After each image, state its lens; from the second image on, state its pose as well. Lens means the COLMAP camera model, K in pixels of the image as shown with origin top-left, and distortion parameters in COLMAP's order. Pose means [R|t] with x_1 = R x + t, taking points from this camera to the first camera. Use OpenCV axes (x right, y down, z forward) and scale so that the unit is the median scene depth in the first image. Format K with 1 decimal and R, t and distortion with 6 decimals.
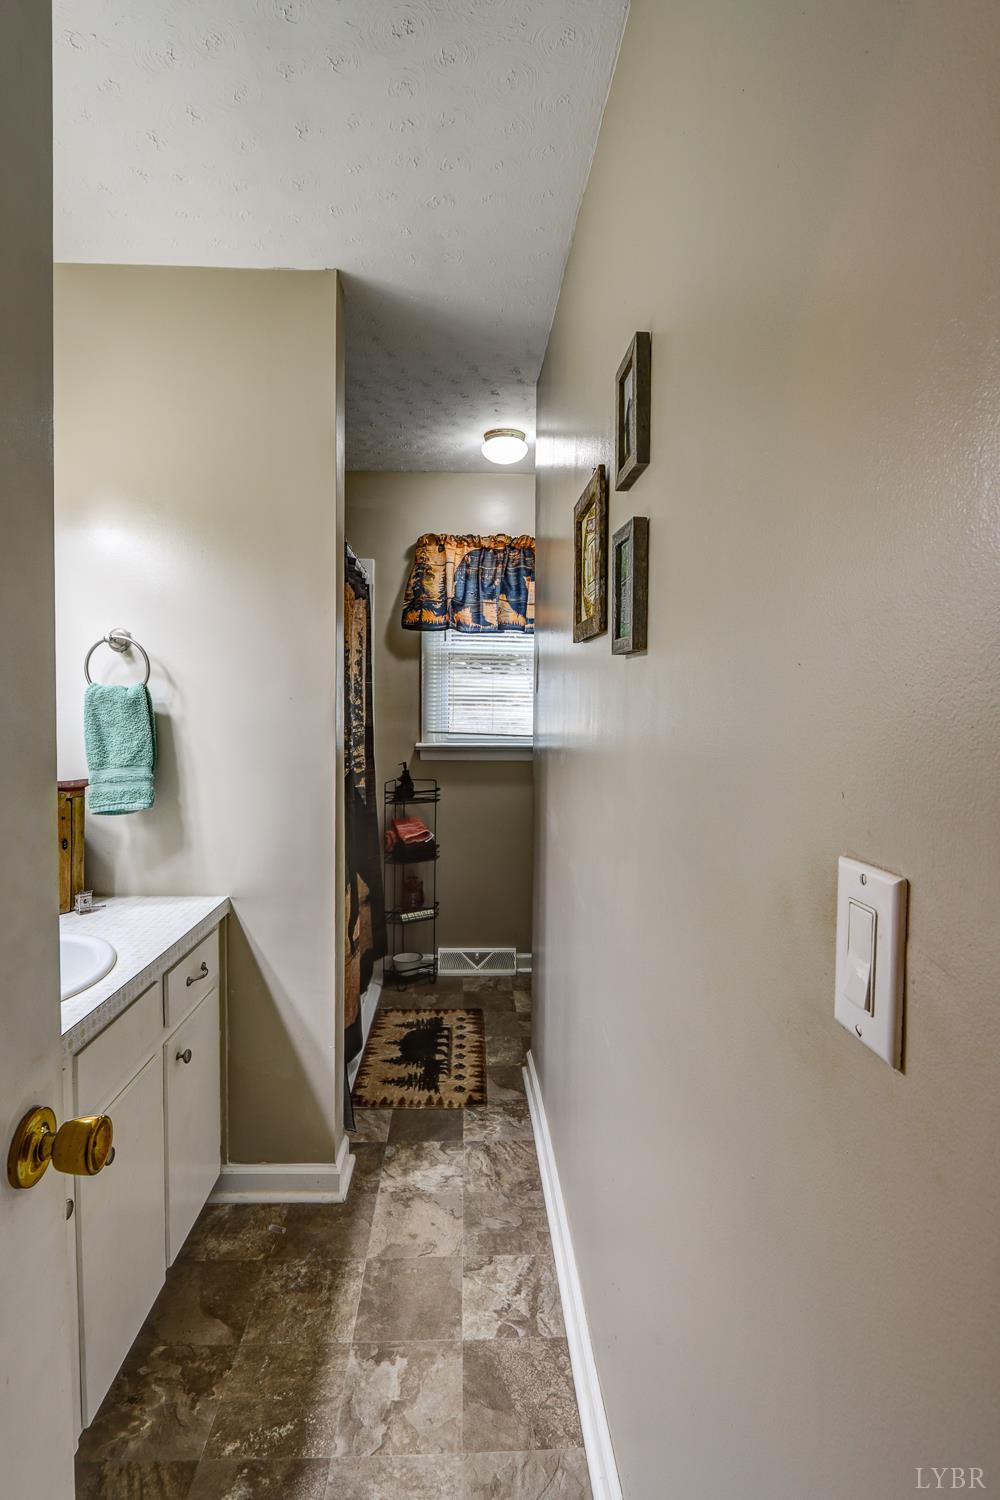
lens RADIAL K [[712.4, 0, 505.0], [0, 712.4, 704.0], [0, 0, 1]] dist [0.000758, 0.000029]
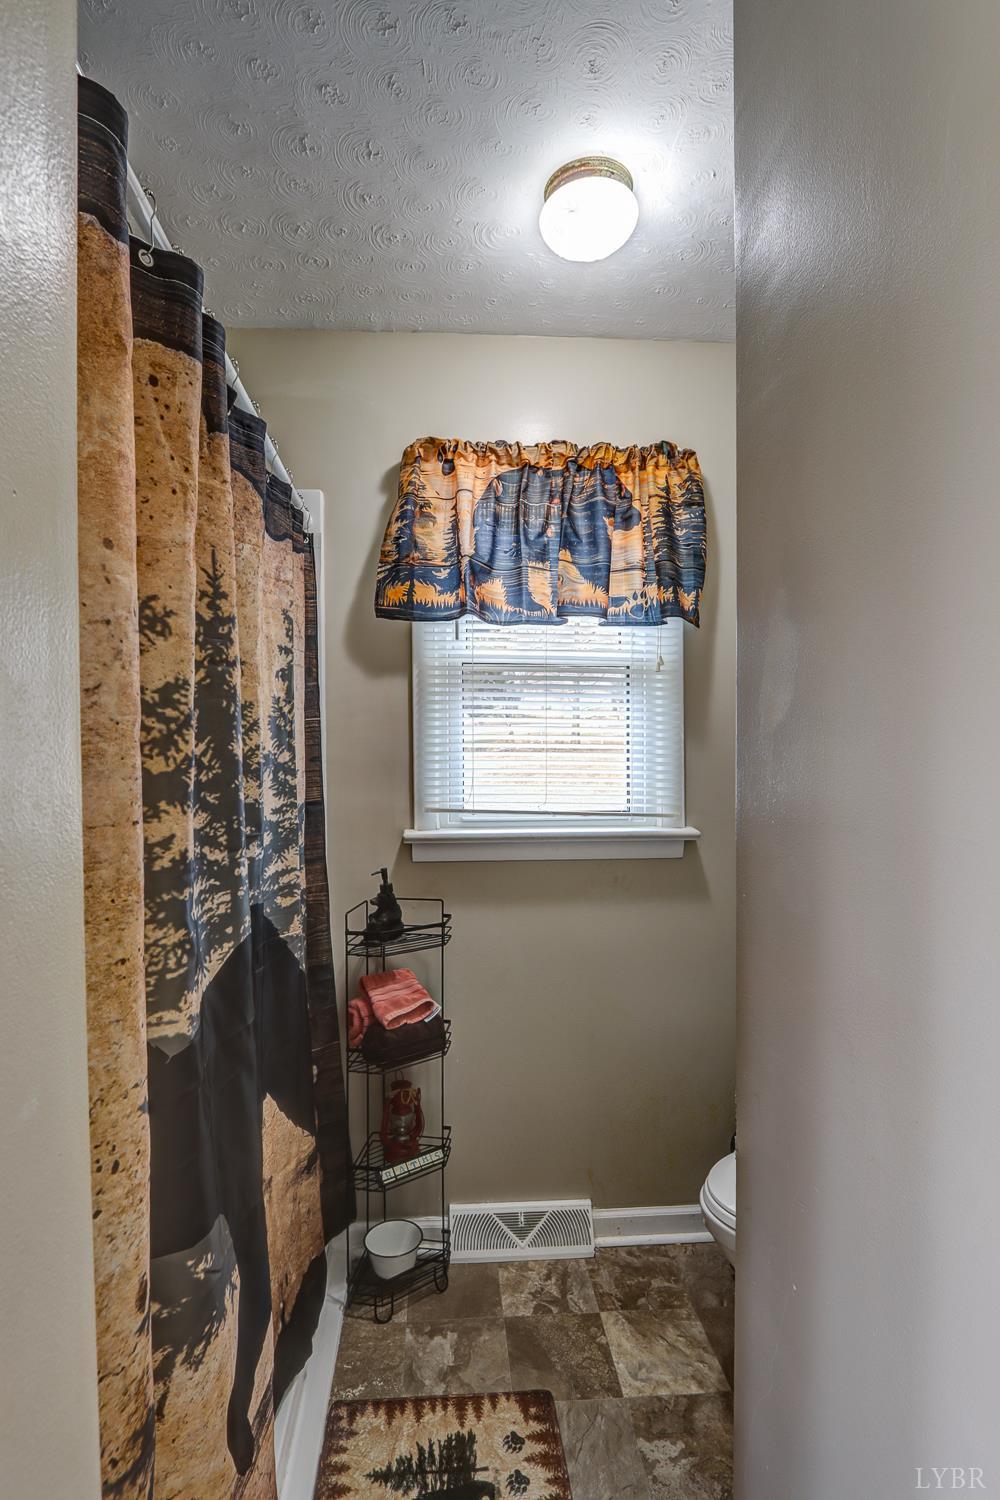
lens RADIAL K [[732.8, 0, 500.0], [0, 732.8, 750.0], [0, 0, 1]] dist [-0.002207, -0.000246]
pose [[0.999693, -0.011233, 0.022069, -0.065218], [0.011253, 0.999936, -0.000790, -0.004722], [-0.022059, 0.001038, 0.999756, 0.450821]]
